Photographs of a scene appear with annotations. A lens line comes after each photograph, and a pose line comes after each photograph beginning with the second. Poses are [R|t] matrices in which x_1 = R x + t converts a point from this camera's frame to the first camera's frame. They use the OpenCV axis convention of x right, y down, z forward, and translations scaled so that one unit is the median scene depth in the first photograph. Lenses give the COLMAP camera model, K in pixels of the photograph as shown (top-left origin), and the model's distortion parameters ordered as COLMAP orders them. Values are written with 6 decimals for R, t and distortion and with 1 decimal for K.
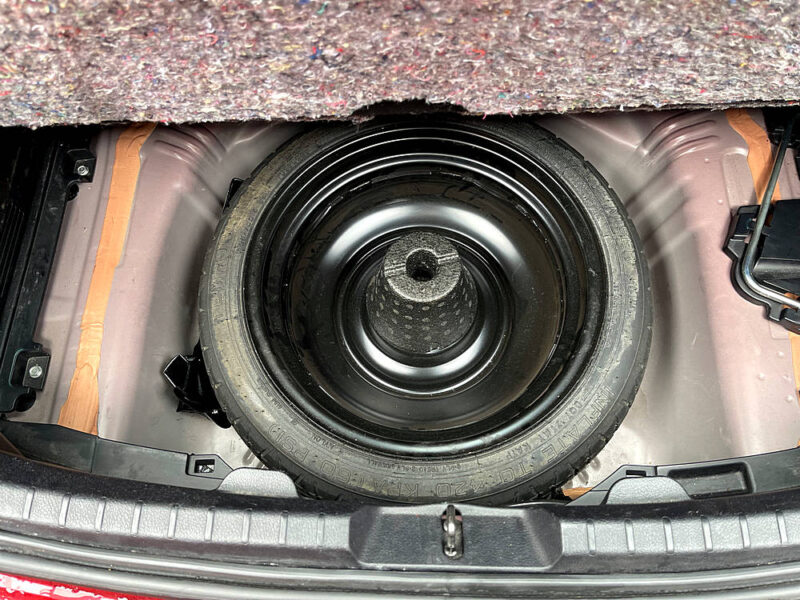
lens RADIAL K [[605.0, 0, 400.0], [0, 605.0, 300.0], [0, 0, 1]] dist [-0.002215, -0.010001]
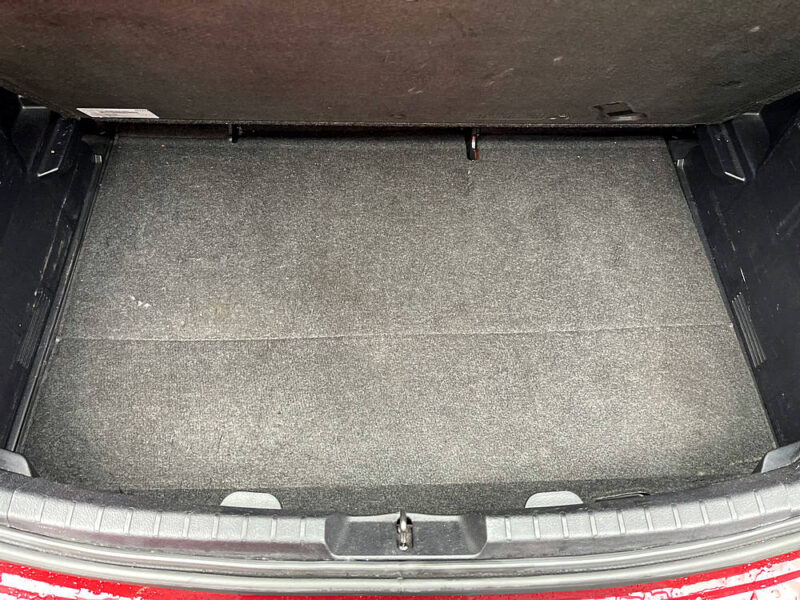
lens RADIAL K [[605.0, 0, 400.0], [0, 605.0, 300.0], [0, 0, 1]] dist [-0.002215, -0.010001]
pose [[0.998085, 0.001391, 0.061846, -0.003803], [0.009742, 0.983737, -0.179352, 0.131265], [-0.061089, 0.179611, 0.981839, -0.372031]]
